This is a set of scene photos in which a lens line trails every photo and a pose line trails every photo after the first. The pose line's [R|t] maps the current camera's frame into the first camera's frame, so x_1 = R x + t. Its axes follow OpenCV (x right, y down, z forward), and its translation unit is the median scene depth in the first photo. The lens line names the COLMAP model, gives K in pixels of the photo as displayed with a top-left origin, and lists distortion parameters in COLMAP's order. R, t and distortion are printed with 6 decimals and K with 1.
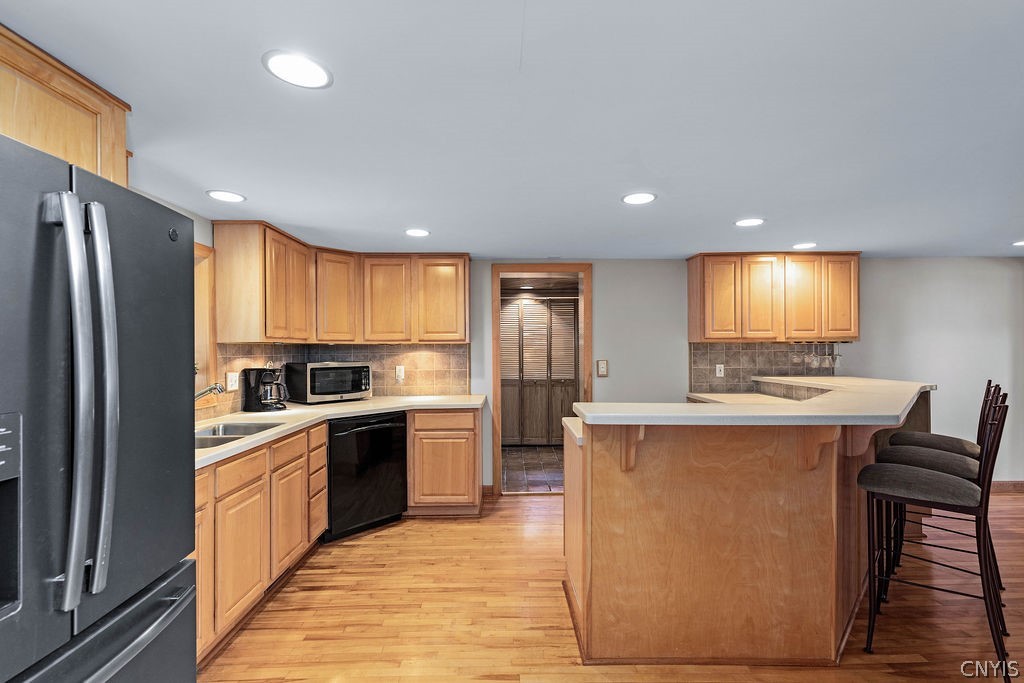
lens RADIAL K [[467.4, 0, 513.6], [0, 467.4, 344.9], [0, 0, 1]] dist [0.009522, -0.001503]
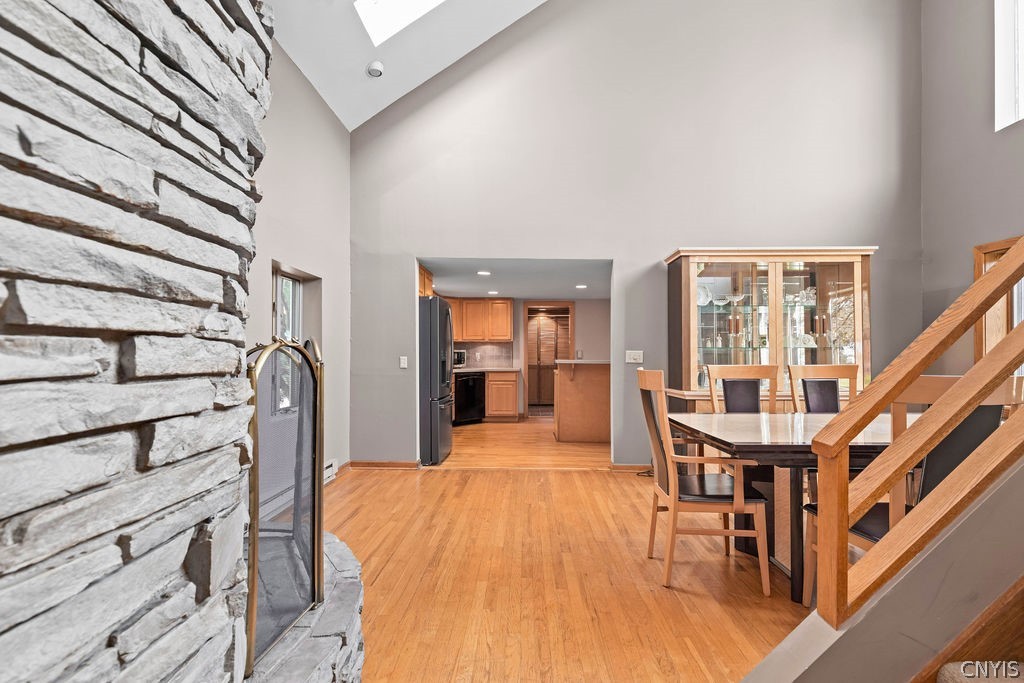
lens RADIAL K [[467.4, 0, 509.8], [0, 467.4, 345.9], [0, 0, 1]] dist [0.009522, -0.001503]
pose [[0.998600, 0.005702, -0.052583, -0.001001], [-0.006116, 0.999952, -0.007716, 0.031131], [0.052537, 0.008026, 0.998587, -0.988525]]
